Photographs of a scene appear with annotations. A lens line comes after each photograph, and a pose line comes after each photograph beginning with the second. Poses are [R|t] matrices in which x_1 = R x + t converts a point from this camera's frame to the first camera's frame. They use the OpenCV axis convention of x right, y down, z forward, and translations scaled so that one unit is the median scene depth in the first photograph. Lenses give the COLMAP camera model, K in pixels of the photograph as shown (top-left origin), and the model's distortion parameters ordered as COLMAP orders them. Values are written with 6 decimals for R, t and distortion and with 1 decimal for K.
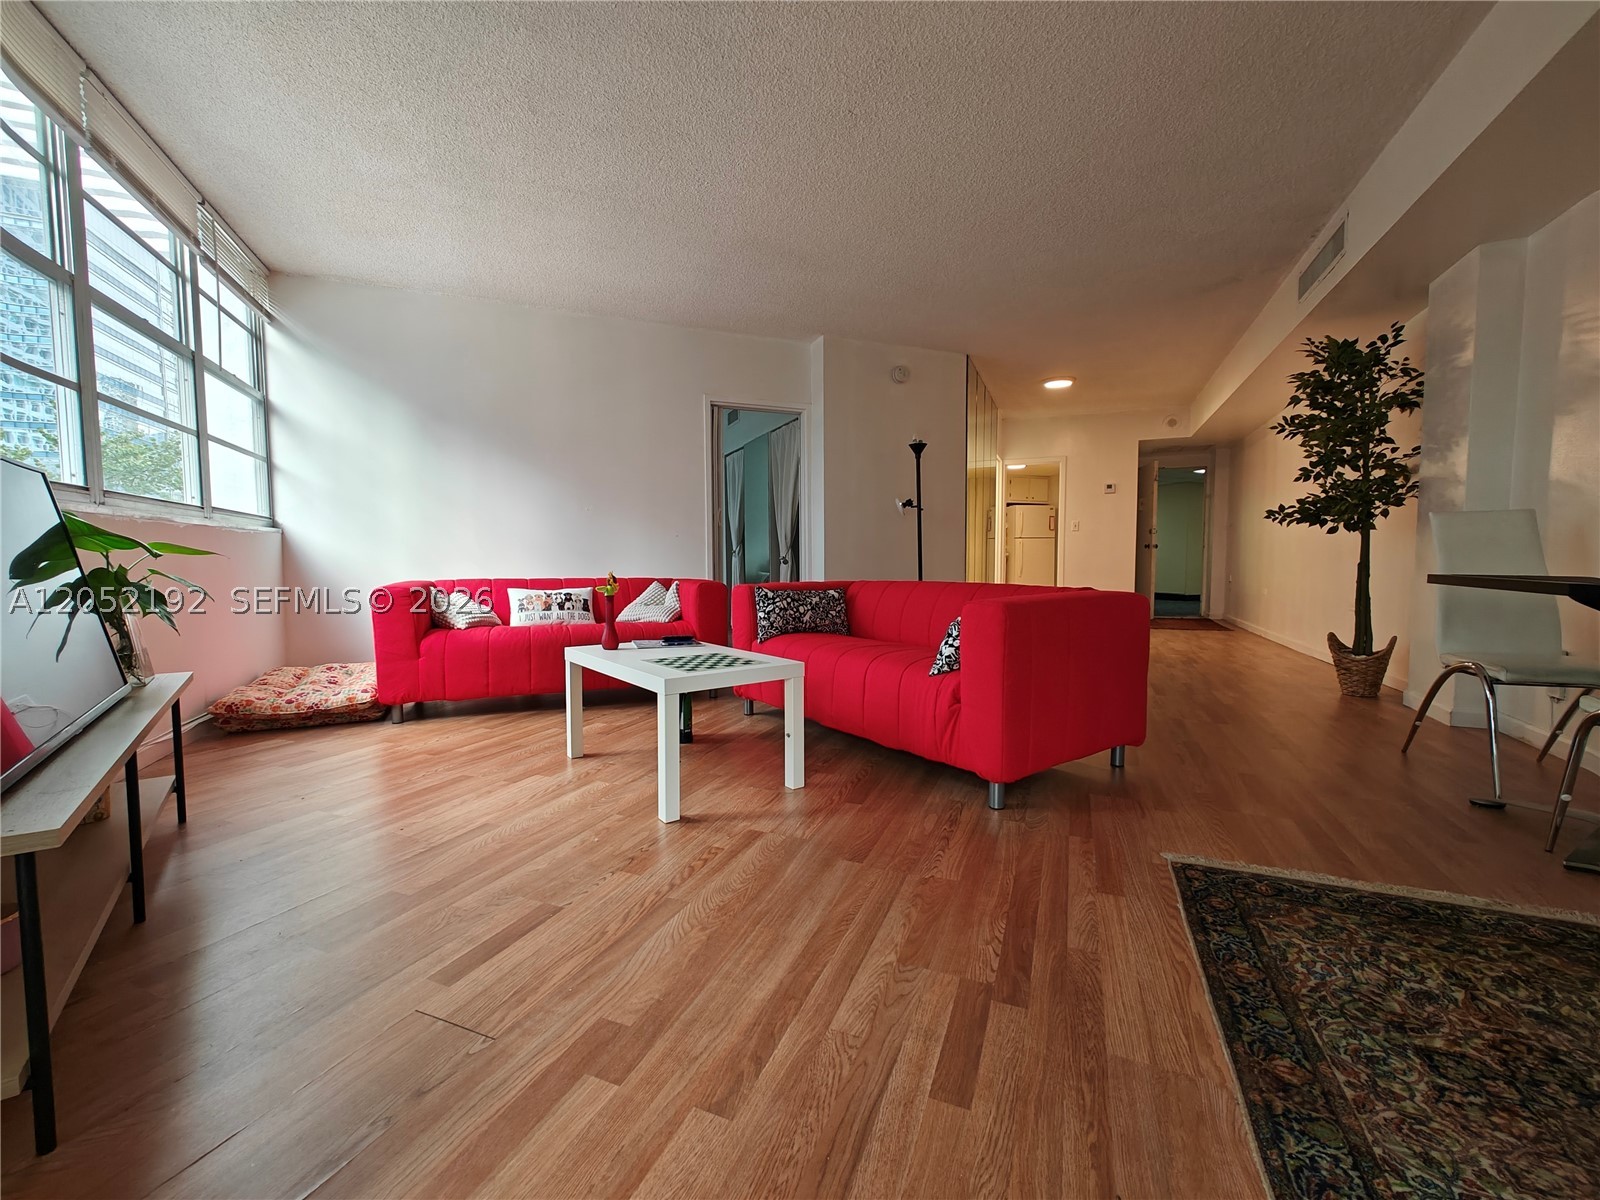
lens RADIAL K [[666.8, 0, 798.2], [0, 666.8, 595.9], [0, 0, 1]] dist [-0.002745, 0.001257]
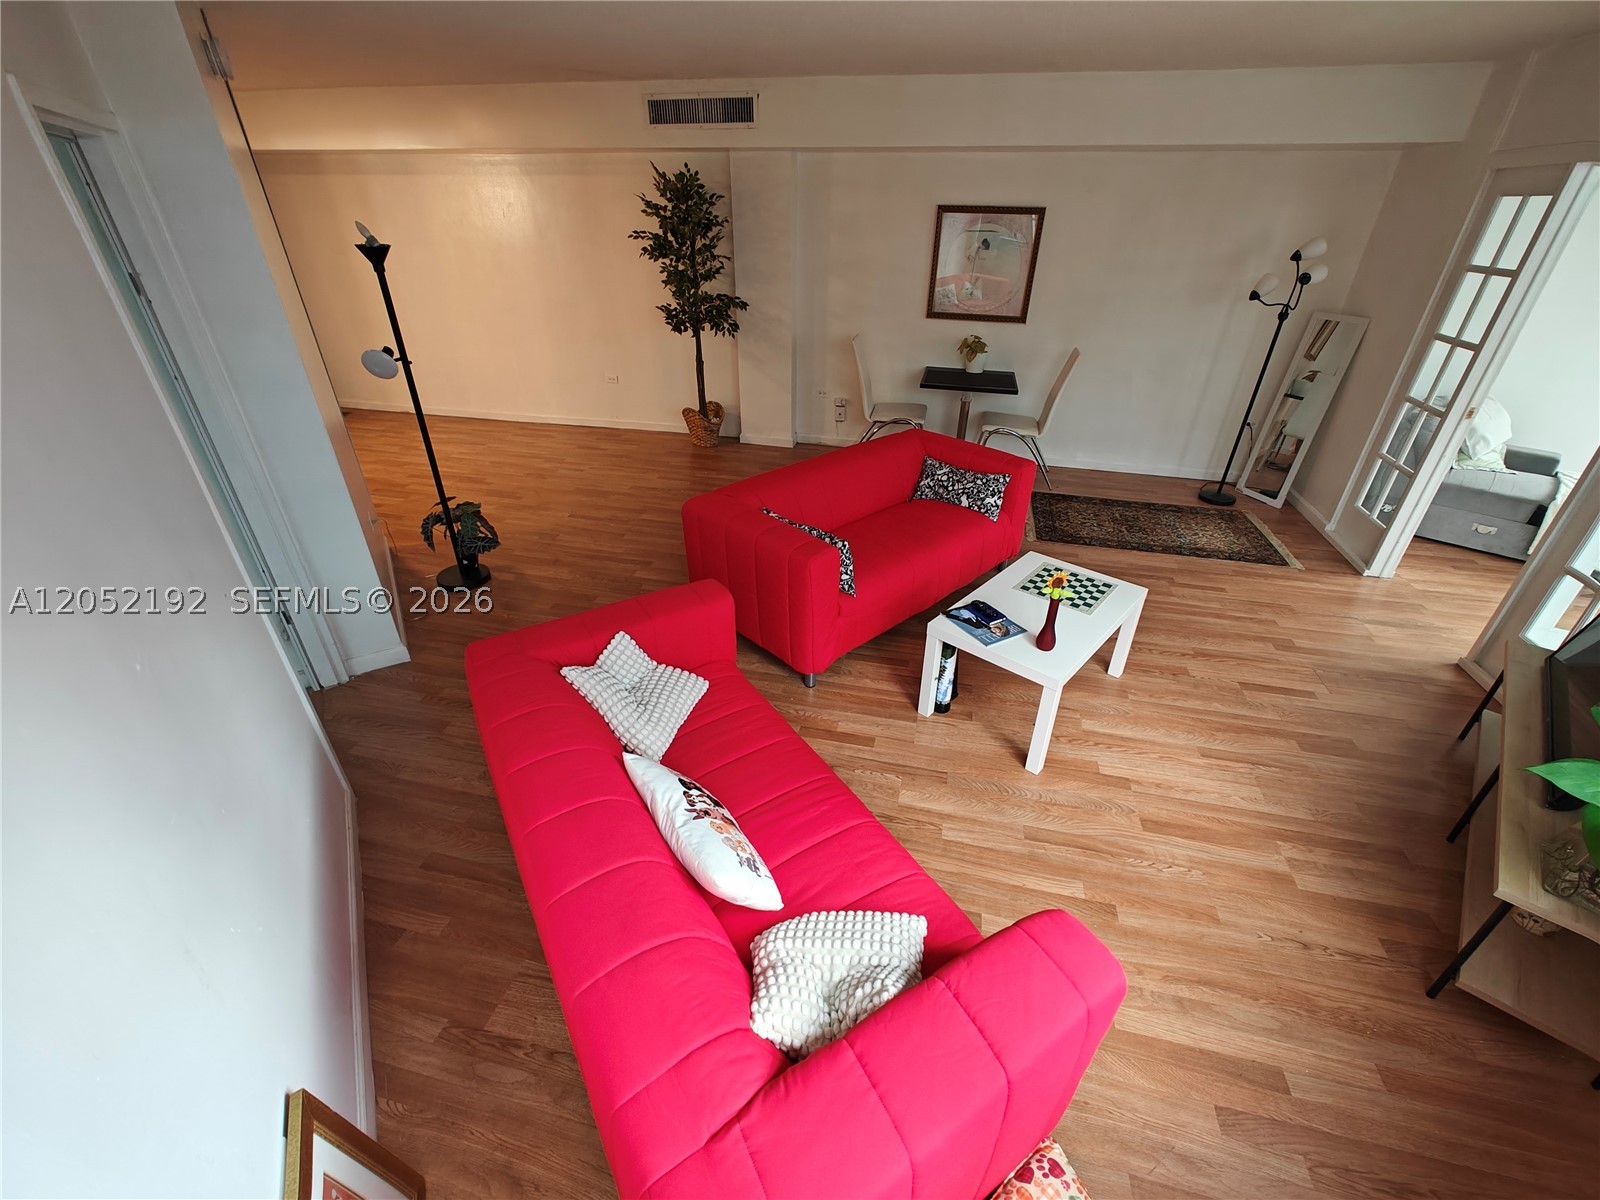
lens RADIAL K [[666.8, 0, 816.3], [0, 666.8, 593.6], [0, 0, 1]] dist [-0.002745, 0.001257]
pose [[-0.173964, -0.488838, 0.854853, -1.097703], [0.045318, 0.863196, 0.502831, -0.515151], [-0.983709, 0.126215, -0.128012, 1.590419]]
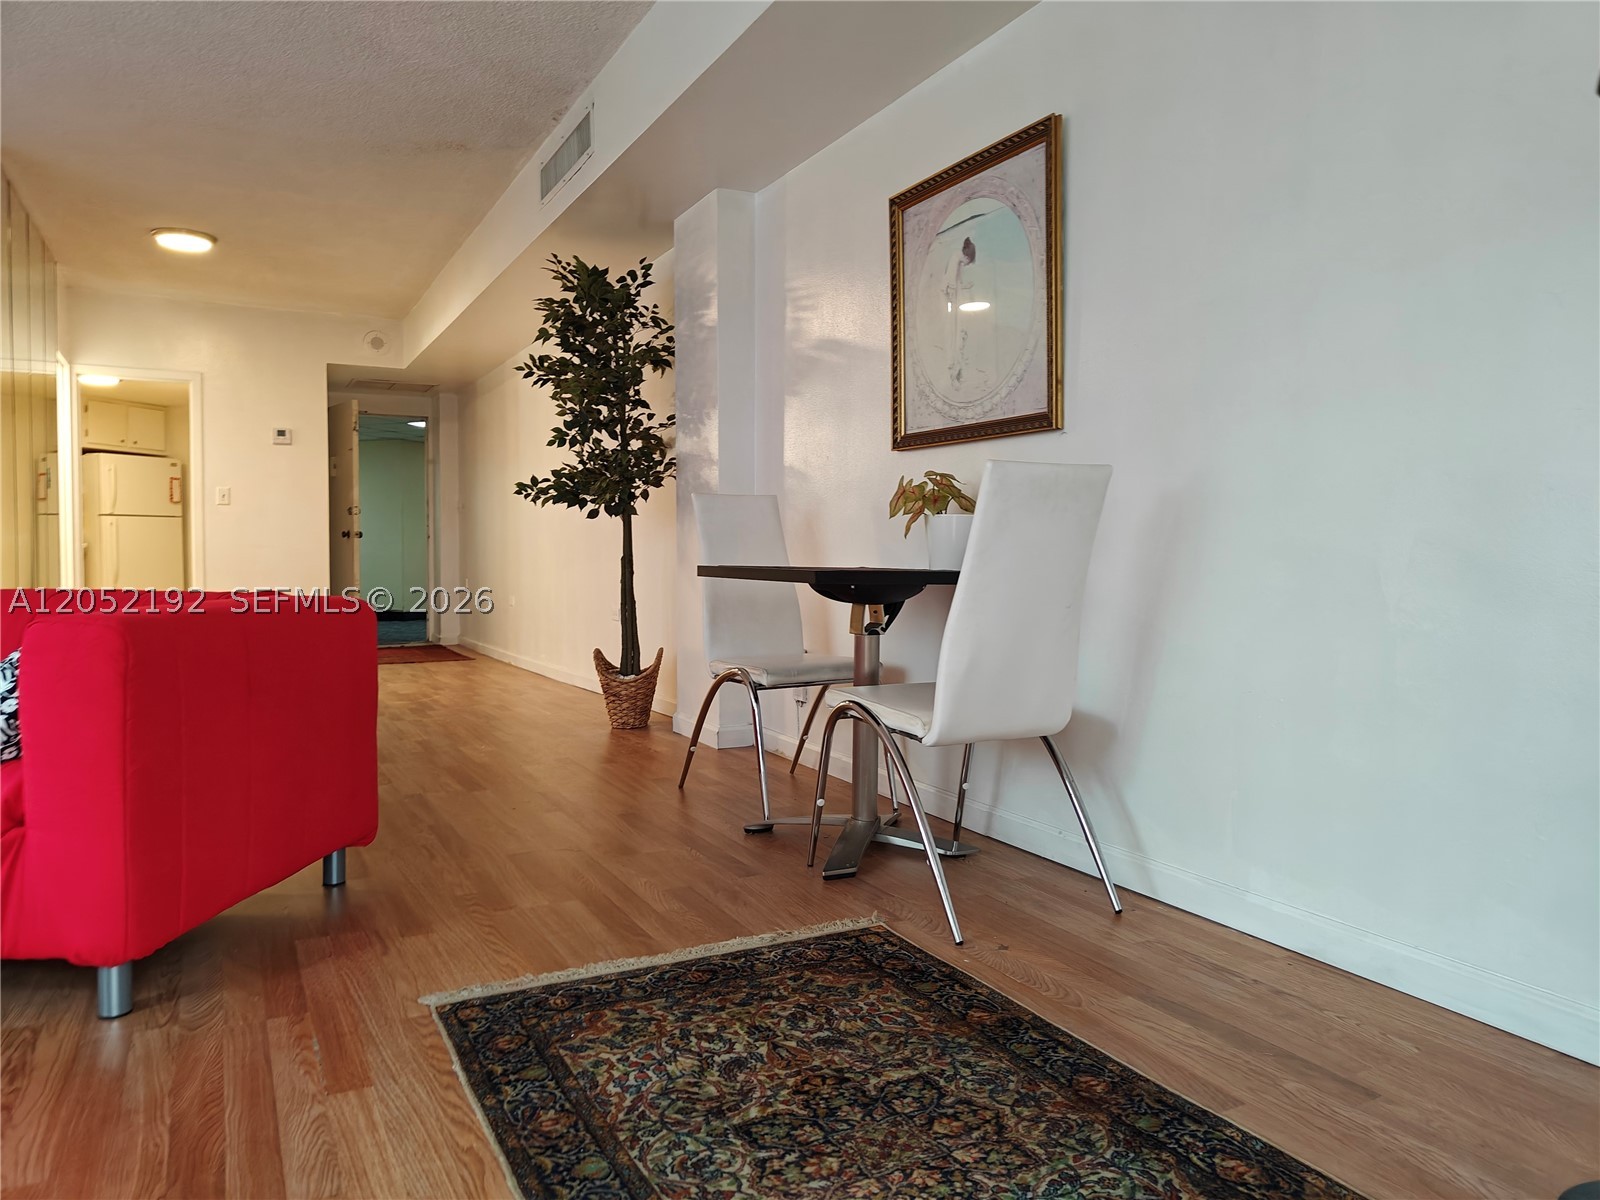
lens RADIAL K [[1114.9, 0, 812.6], [0, 1114.9, 595.4], [0, 0, 1]] dist [0.009077, -0.005219]
pose [[0.623551, -0.012569, 0.781682, -0.035358], [0.037822, 0.999185, -0.014104, 0.023997], [-0.780867, 0.038360, 0.623518, 0.023718]]
